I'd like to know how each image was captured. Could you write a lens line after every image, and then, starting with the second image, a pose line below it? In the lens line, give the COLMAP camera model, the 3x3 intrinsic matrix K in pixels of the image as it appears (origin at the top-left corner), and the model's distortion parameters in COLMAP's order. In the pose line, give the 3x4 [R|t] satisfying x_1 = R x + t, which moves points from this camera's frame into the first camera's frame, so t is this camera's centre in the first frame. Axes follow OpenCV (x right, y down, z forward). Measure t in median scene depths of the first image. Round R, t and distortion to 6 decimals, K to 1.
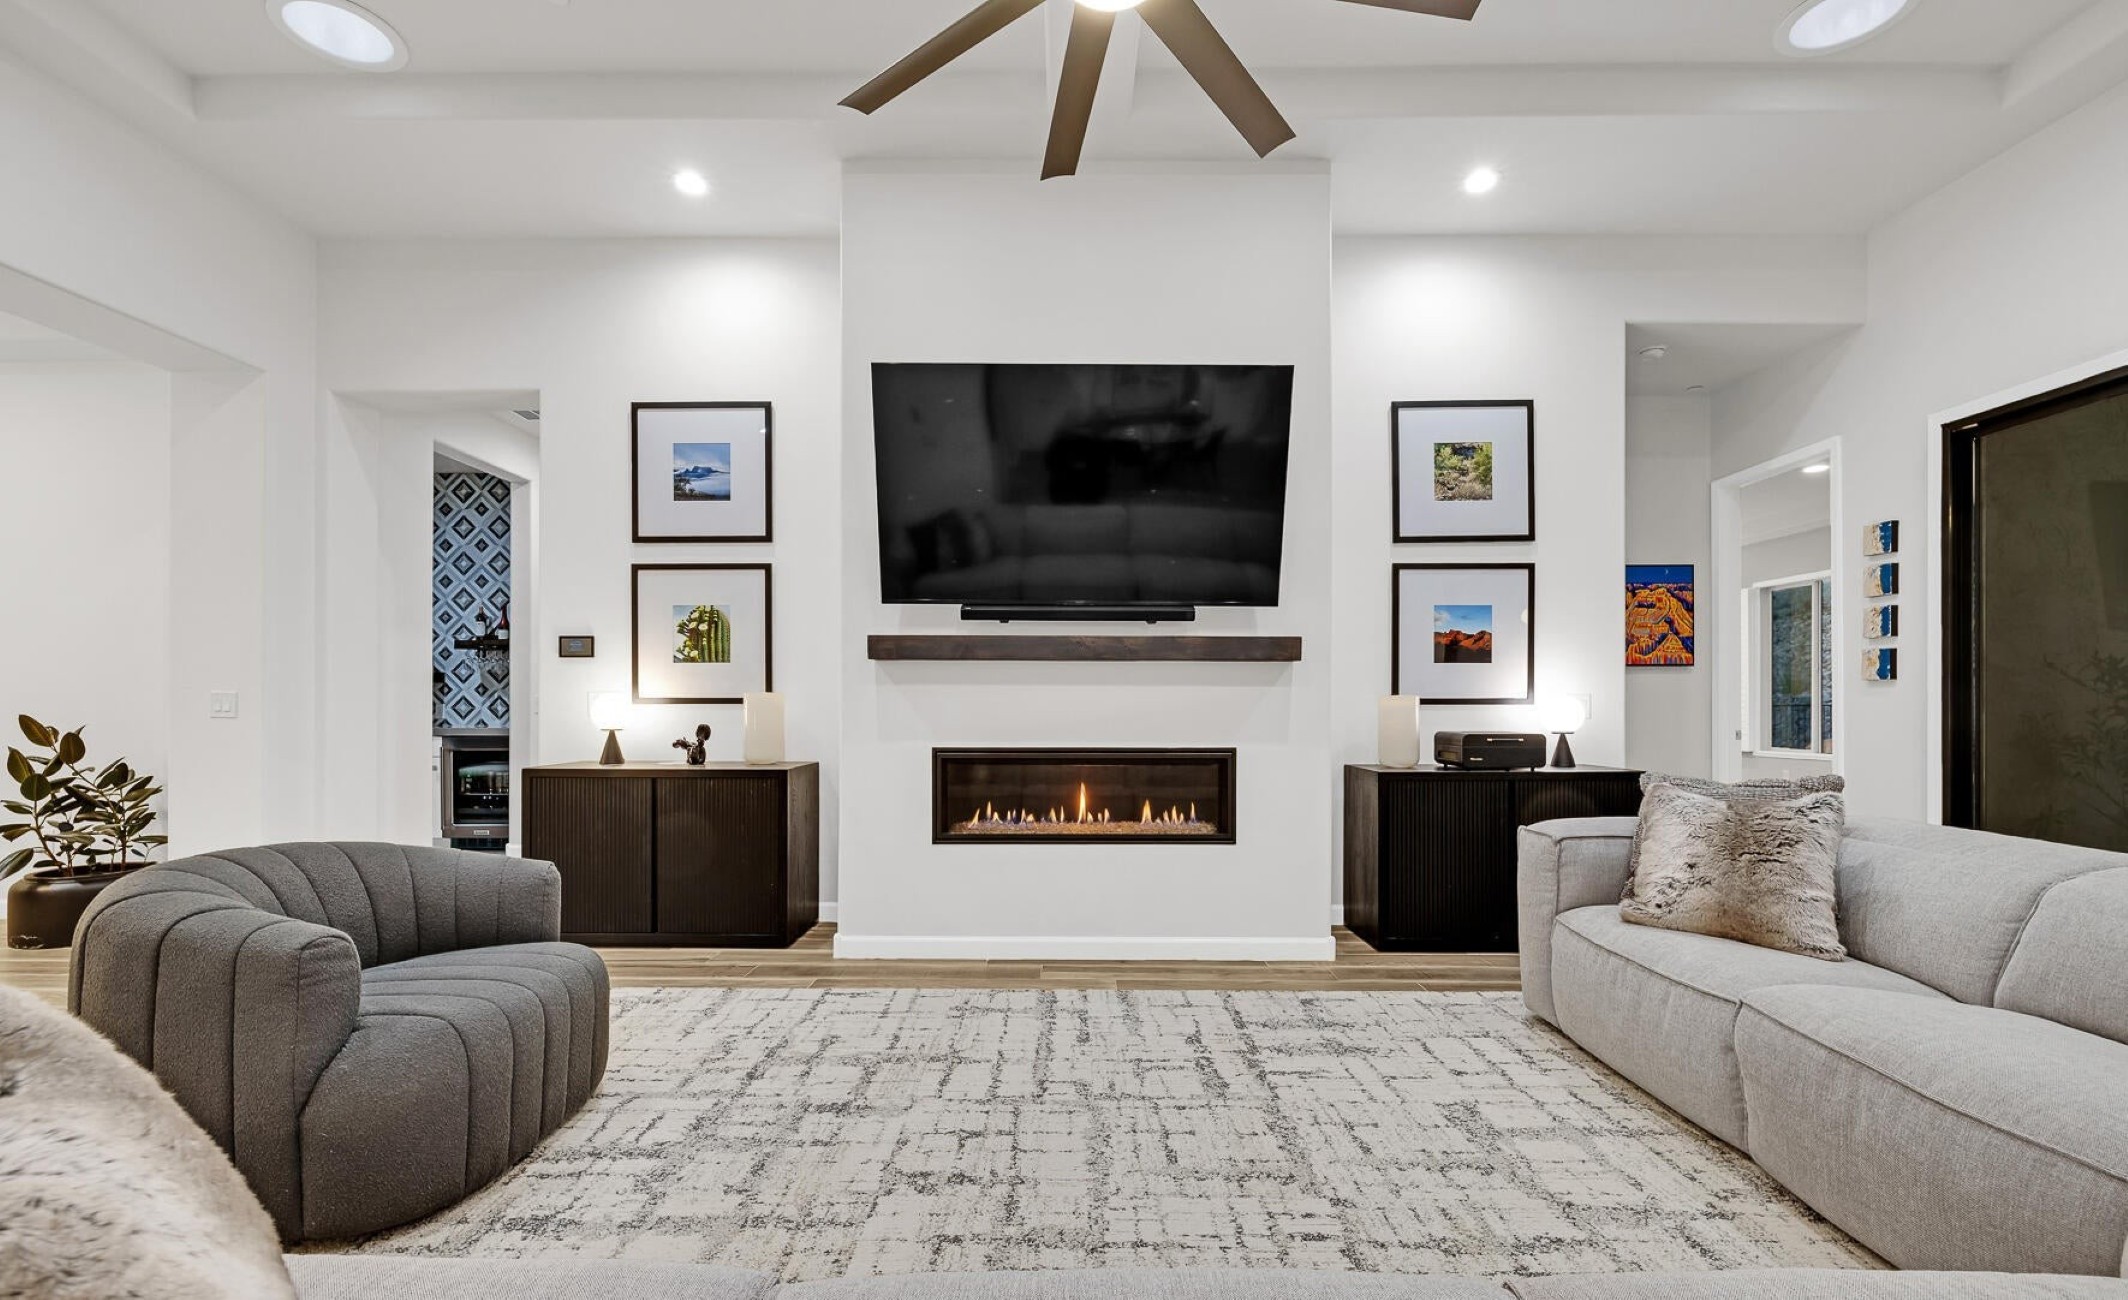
lens RADIAL K [[908.0, 0, 1050.0], [0, 908.0, 703.0], [0, 0, 1]] dist [0.002918, -0.001685]
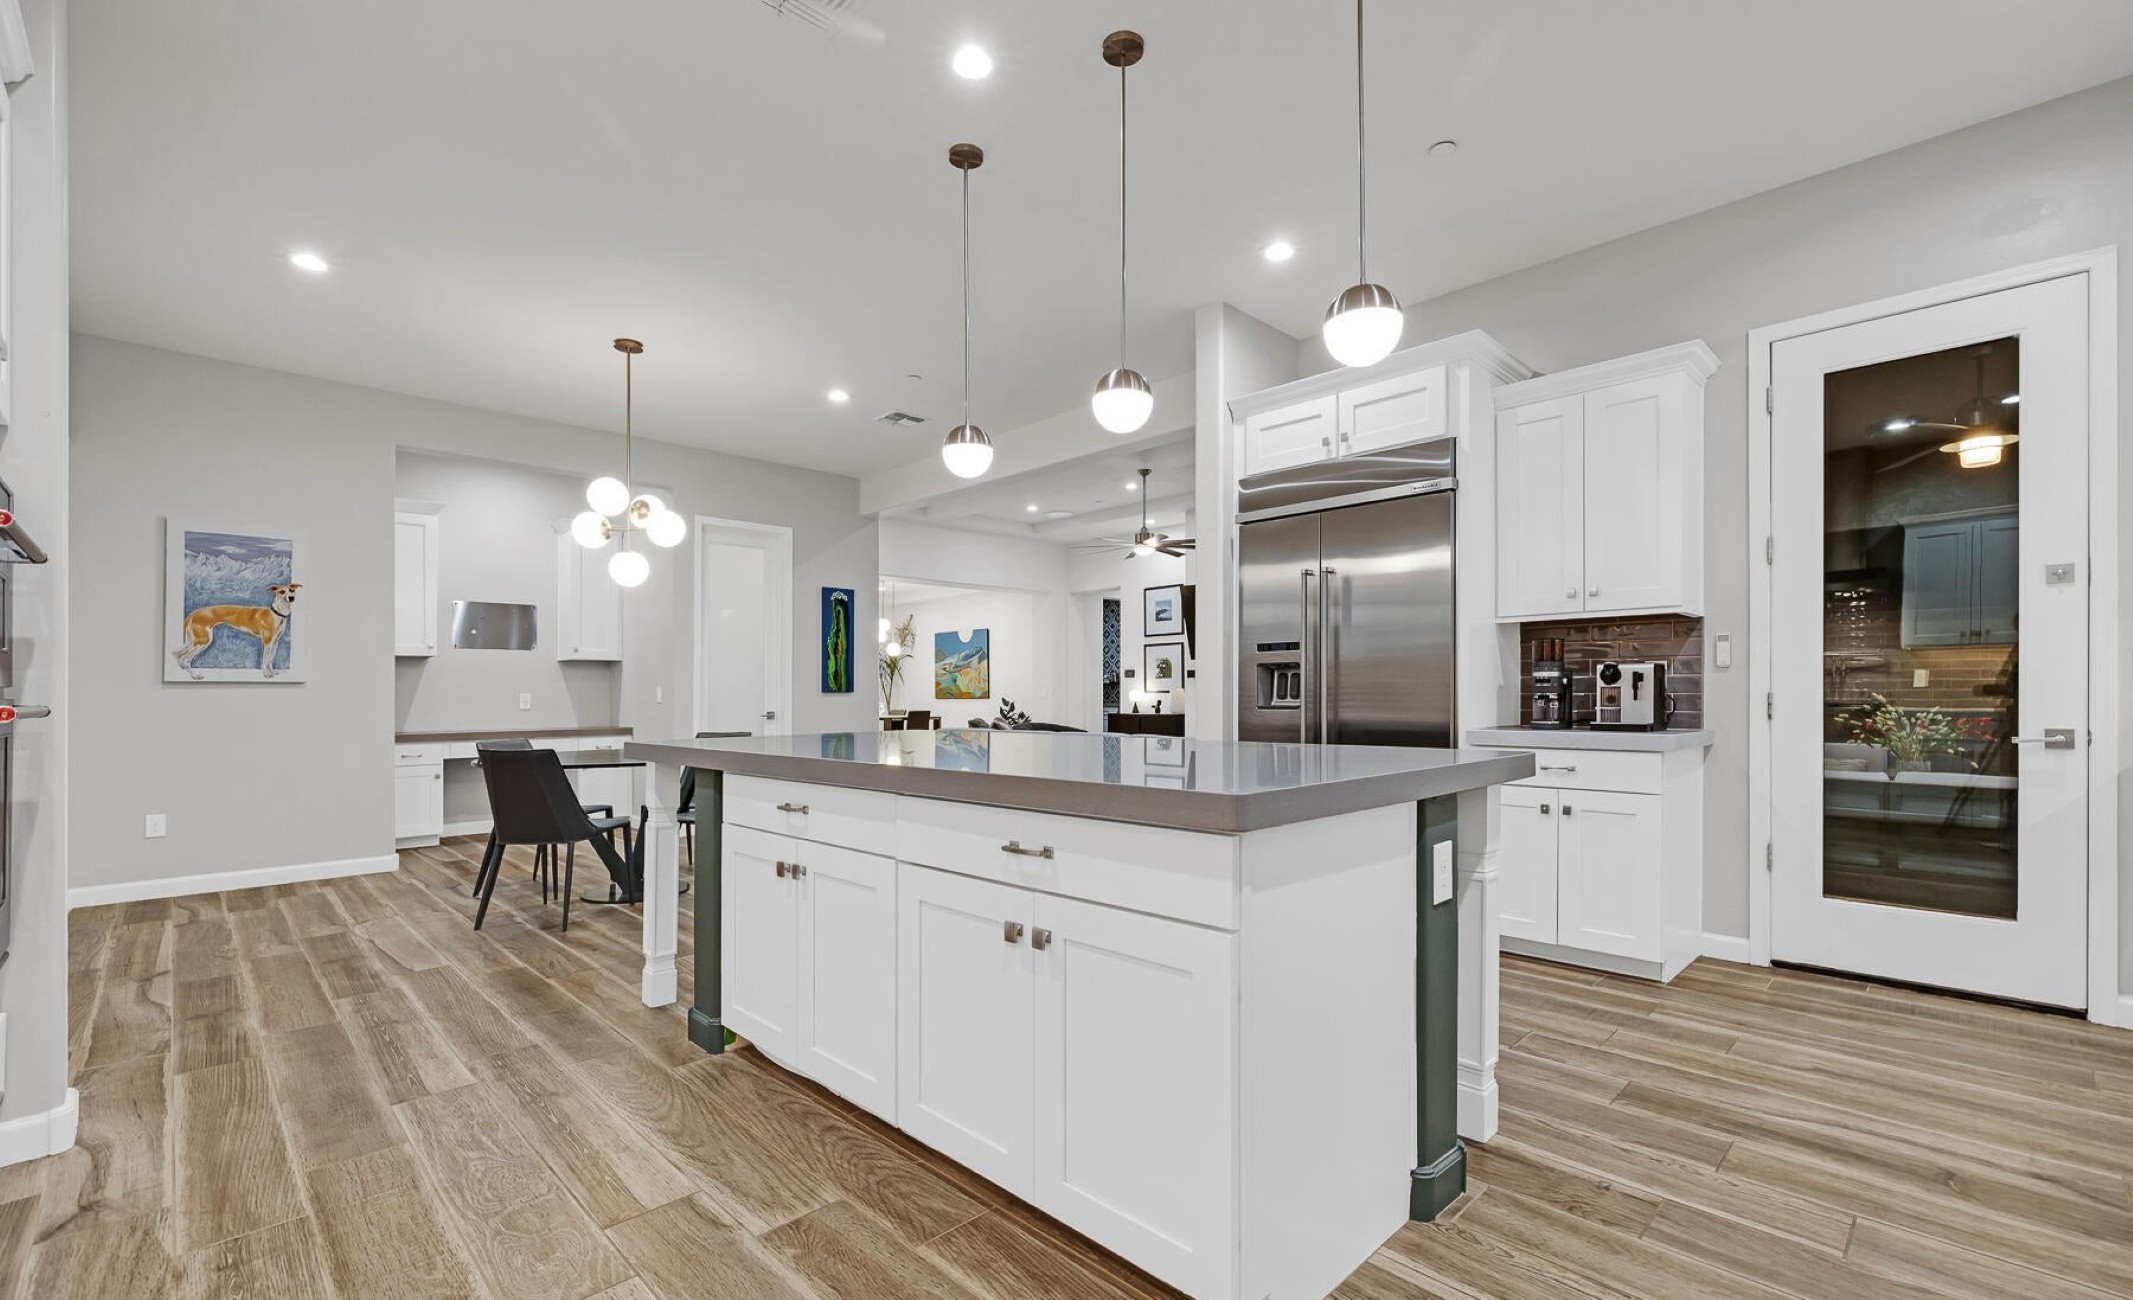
lens RADIAL K [[910.1, 0, 1043.4], [0, 910.1, 682.7], [0, 0, 1]] dist [0.002918, -0.001685]
pose [[0.707953, -0.018693, -0.706012, 1.353644], [0.012845, 0.999825, -0.013592, 0.003875], [0.706143, 0.000554, 0.708069, -1.273947]]
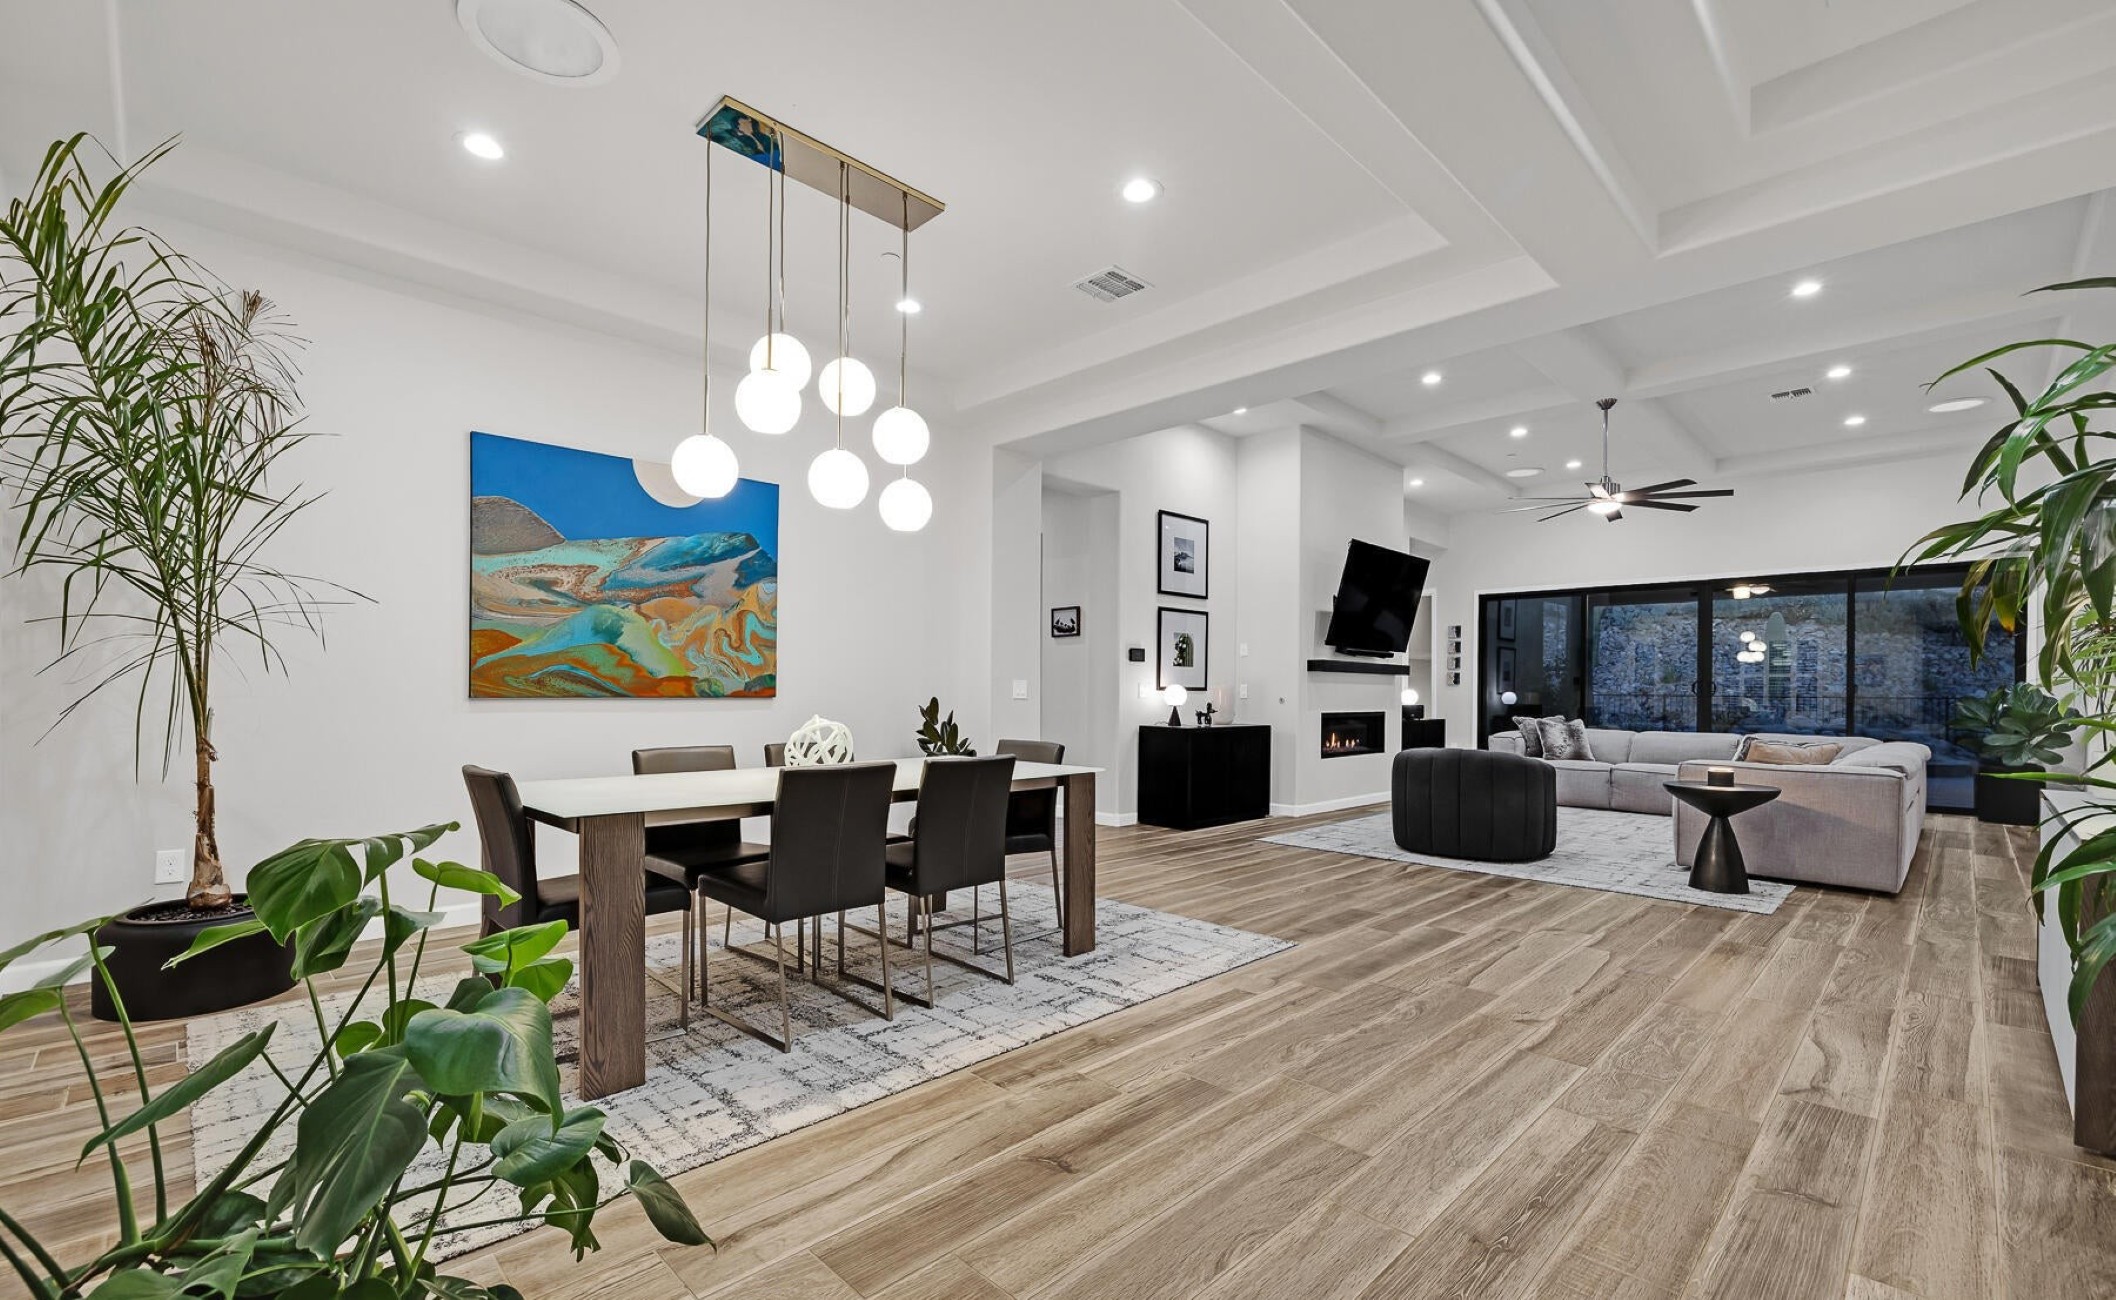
lens RADIAL K [[910.1, 0, 1052.7], [0, 910.1, 697.6], [0, 0, 1]] dist [0.000496, -0.002200]
pose [[0.702180, 0.000095, 0.711999, -1.785671], [-0.013991, 0.999809, 0.013664, -0.006654], [-0.711862, -0.019556, 0.702047, -0.033430]]
